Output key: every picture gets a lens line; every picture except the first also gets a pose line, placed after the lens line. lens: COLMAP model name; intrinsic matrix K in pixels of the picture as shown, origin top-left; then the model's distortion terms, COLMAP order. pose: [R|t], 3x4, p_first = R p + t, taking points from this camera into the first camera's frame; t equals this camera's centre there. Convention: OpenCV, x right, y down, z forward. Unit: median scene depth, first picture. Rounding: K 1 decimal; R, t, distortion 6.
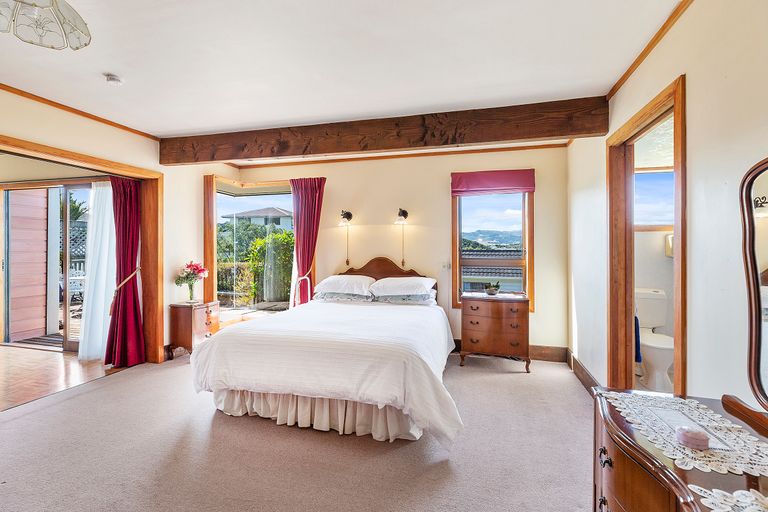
lens RADIAL K [[354.2, 0, 380.2], [0, 354.2, 242.9], [0, 0, 1]] dist [-0.000151, 0.000029]
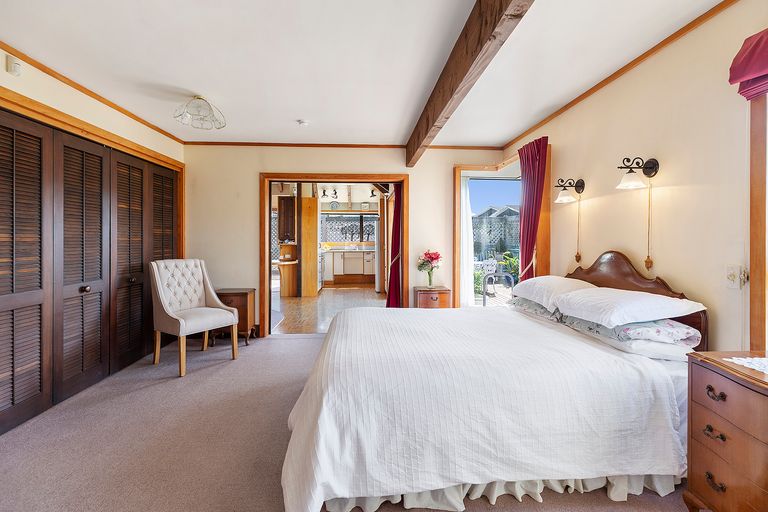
lens RADIAL K [[354.2, 0, 380.2], [0, 354.2, 242.9], [0, 0, 1]] dist [-0.000151, 0.000029]
pose [[0.329931, 0.004776, -0.943993, 0.445064], [0.016494, 0.999805, 0.010823, 0.016307], [0.943861, -0.019141, 0.329788, 0.497299]]
